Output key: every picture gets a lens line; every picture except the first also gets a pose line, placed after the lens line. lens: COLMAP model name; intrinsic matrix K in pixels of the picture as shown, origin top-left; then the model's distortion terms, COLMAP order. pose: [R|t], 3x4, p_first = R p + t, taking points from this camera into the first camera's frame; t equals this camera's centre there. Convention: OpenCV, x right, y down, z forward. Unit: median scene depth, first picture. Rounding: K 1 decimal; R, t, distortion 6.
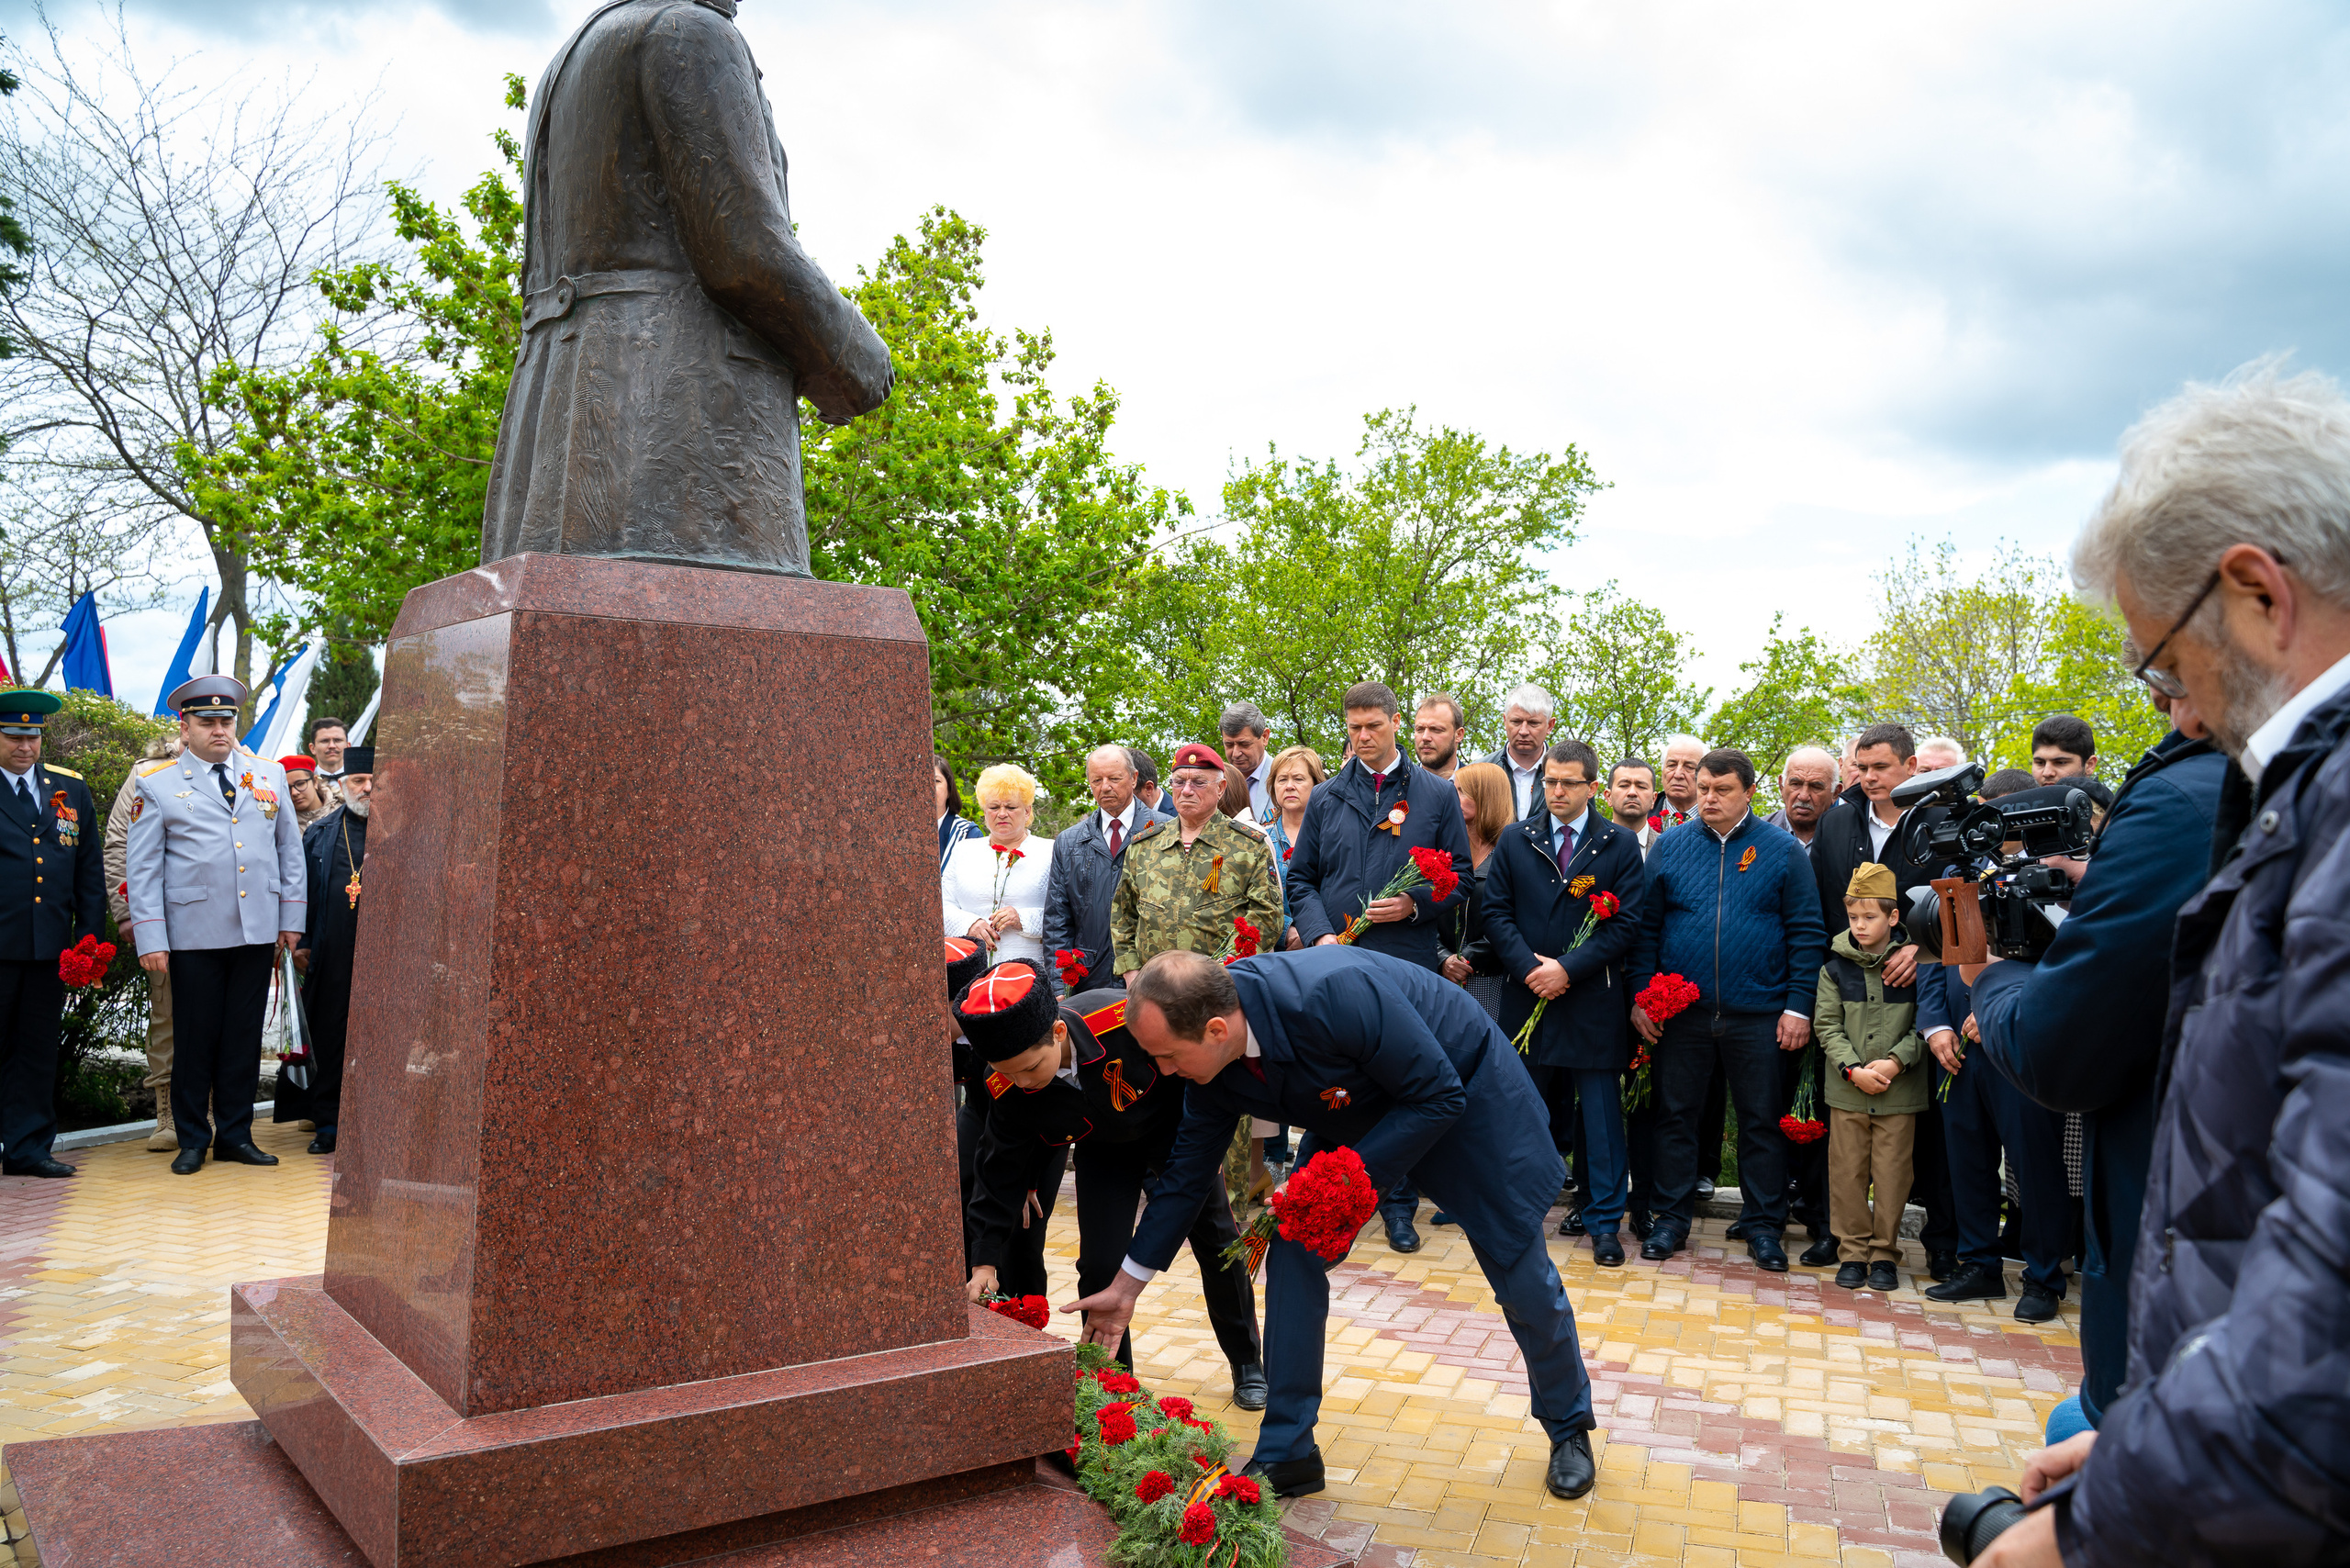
lens RADIAL K [[1869.0, 0, 1164.3], [0, 1869.0, 787.6], [0, 0, 1]] dist [-0.115881, 0.084488]
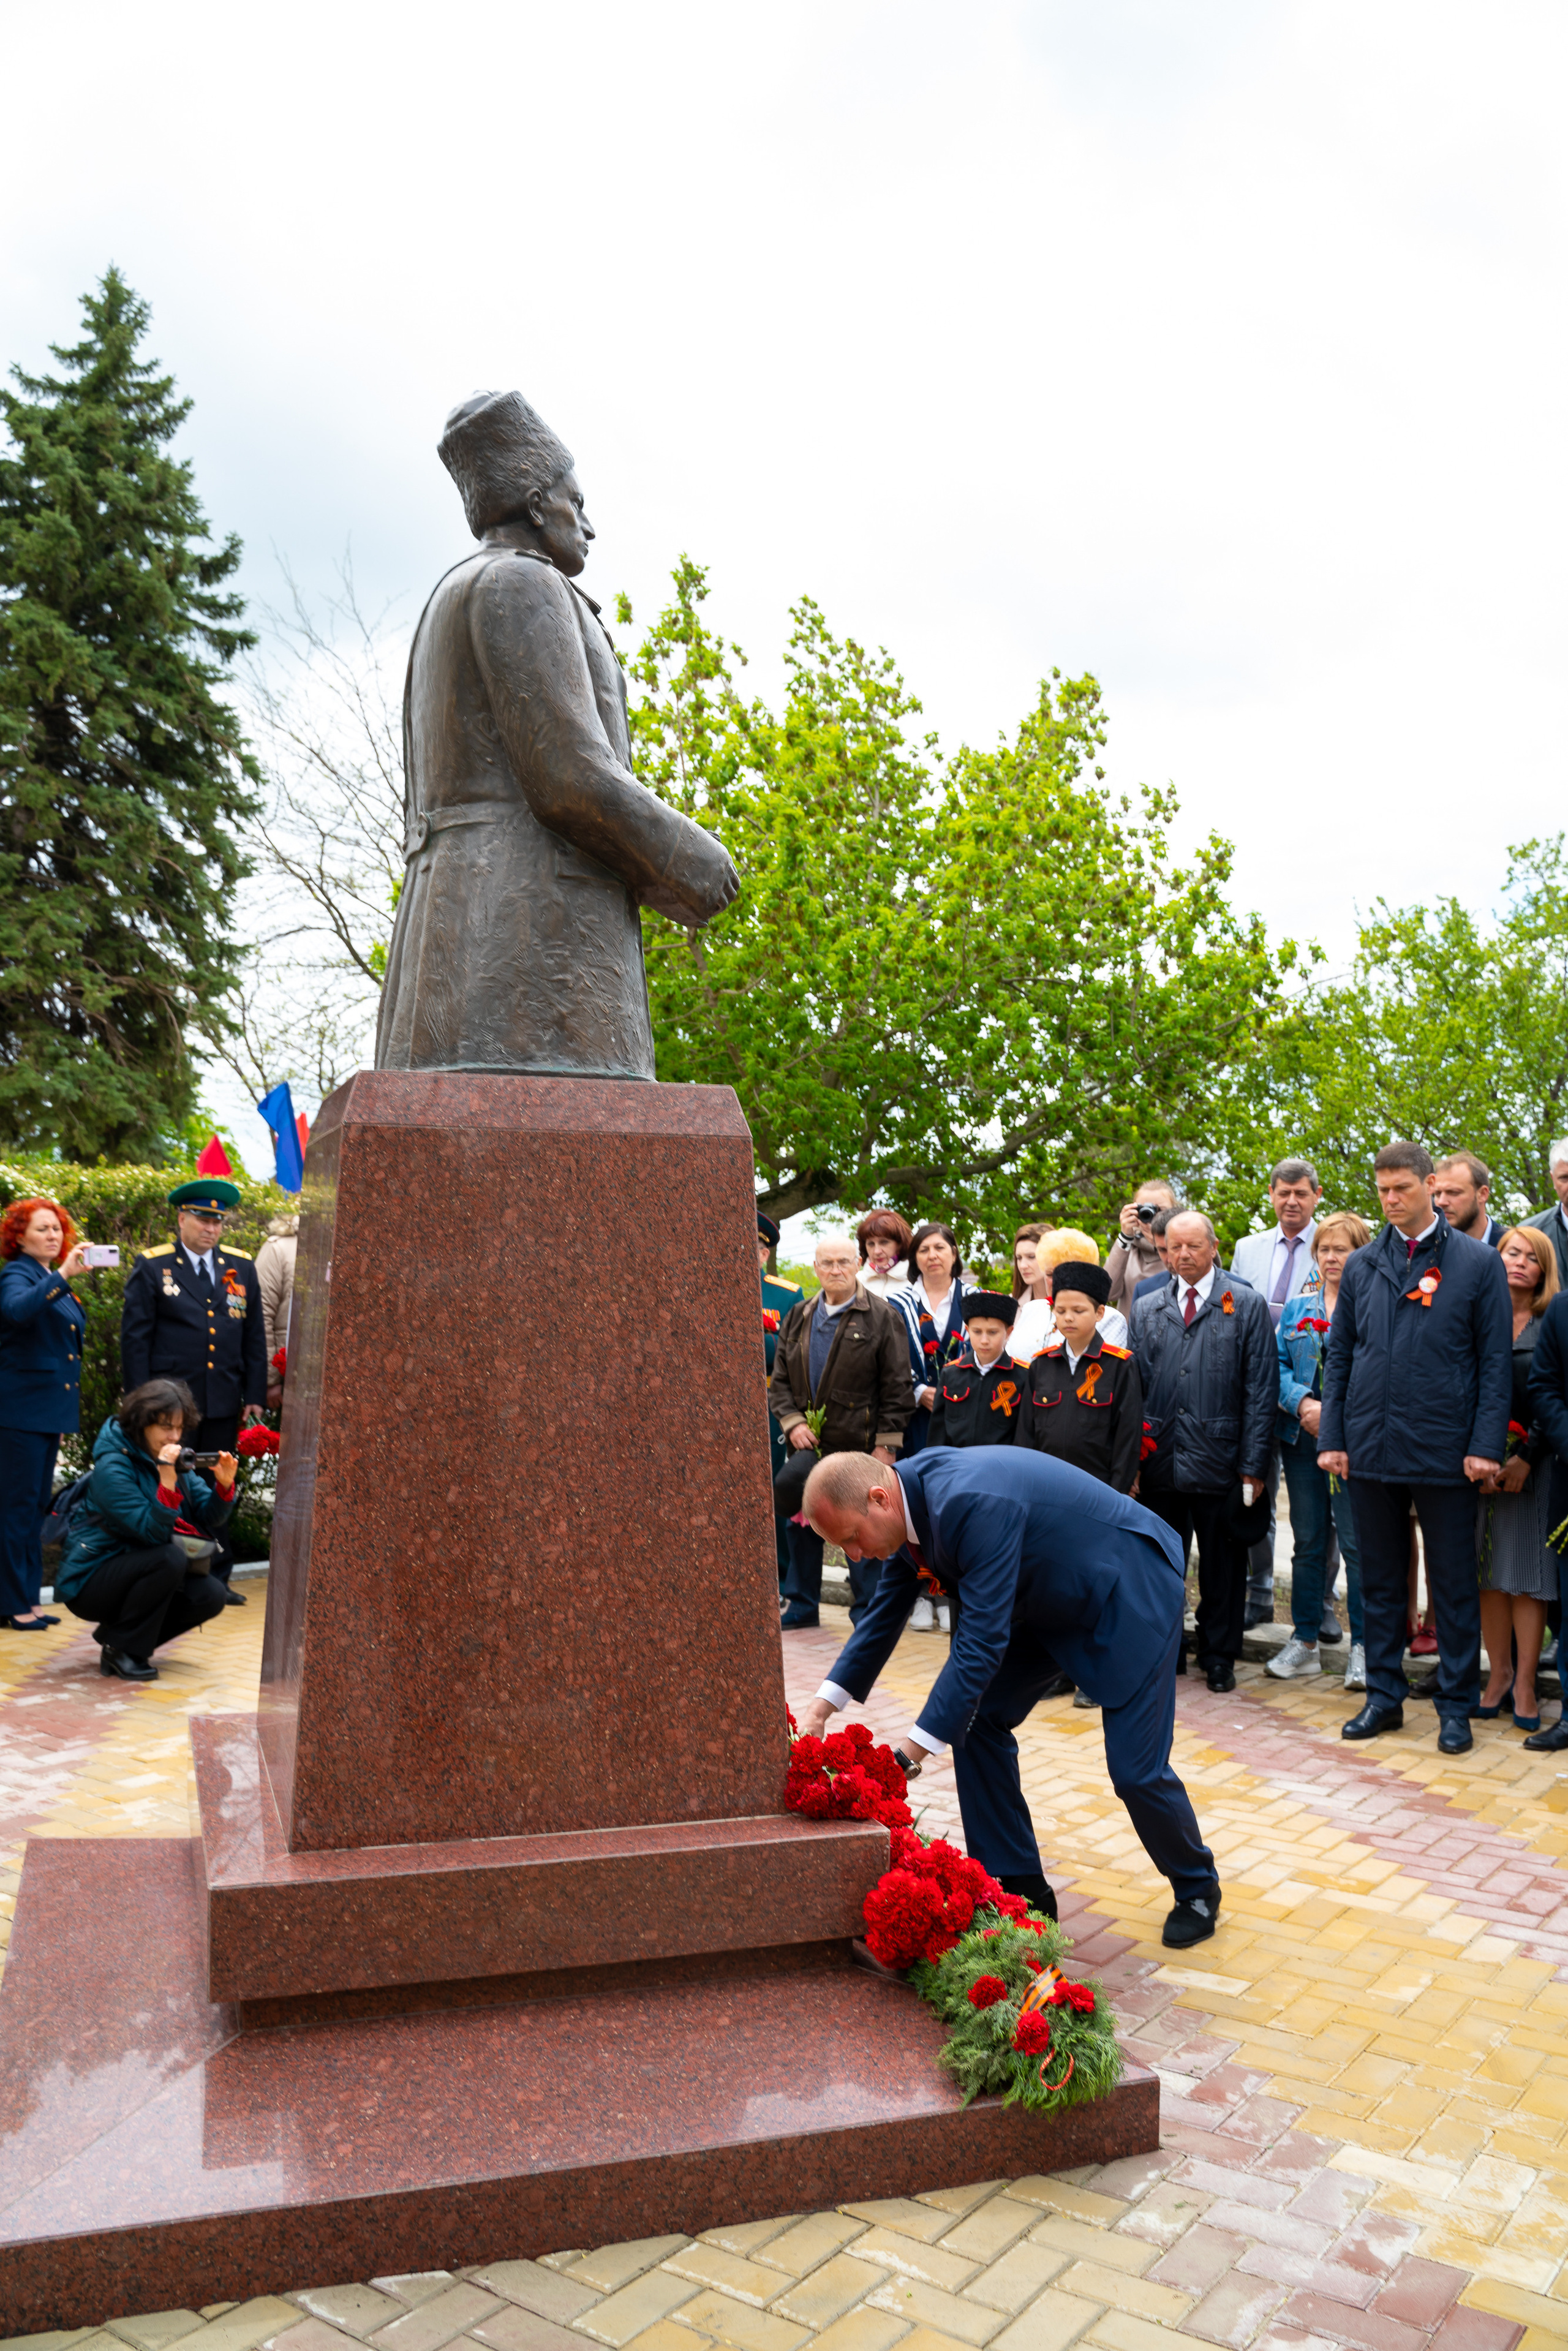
lens RADIAL K [[1869.6, 0, 781.1], [0, 1869.6, 1179.9], [0, 0, 1]] dist [-0.115881, 0.084488]
pose [[0.949383, -0.021838, -0.313362, 0.225295], [0.011611, 0.999338, -0.034467, -0.018803], [0.313908, 0.029084, 0.949008, 0.020098]]
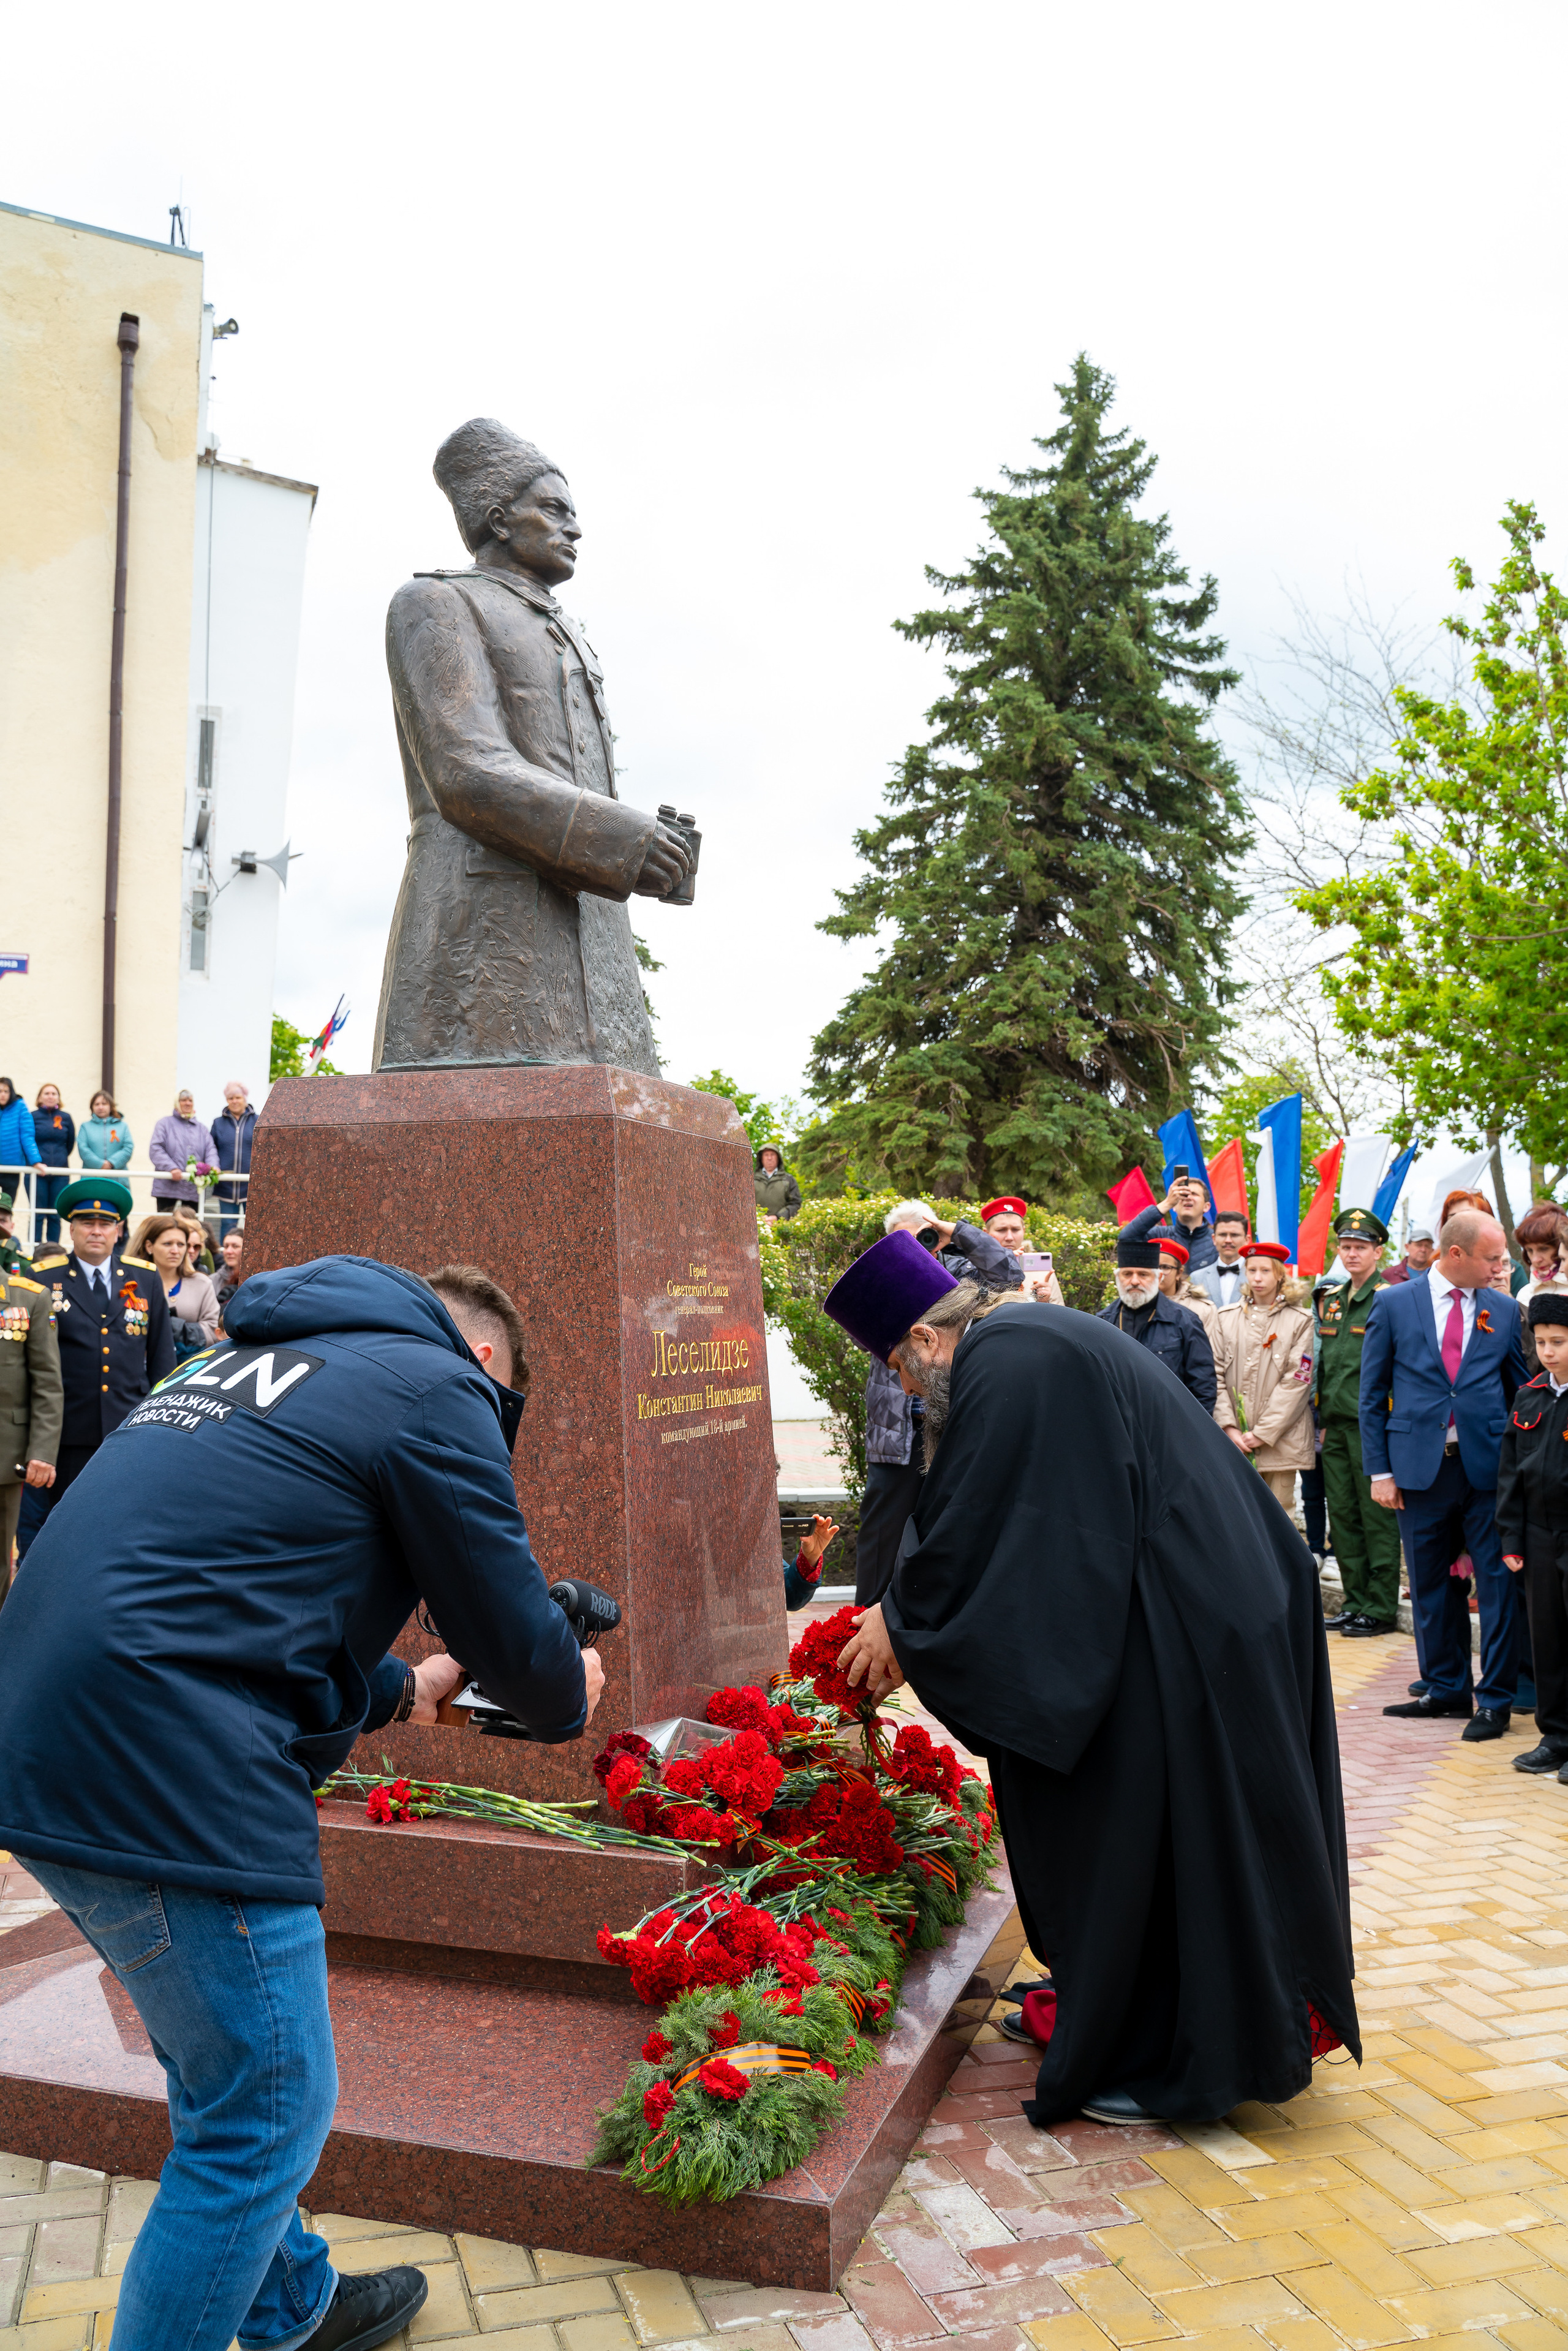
lens RADIAL K [[1869.6, 0, 787.3], [0, 1869.6, 1180.9], [0, 0, 1]] dist [-0.115881, 0.084488]
pose [[0.580015, -0.071517, -0.811460, 0.771808], [0.027304, 0.997286, -0.068378, 0.029671], [0.814148, 0.017504, 0.580393, 0.522901]]
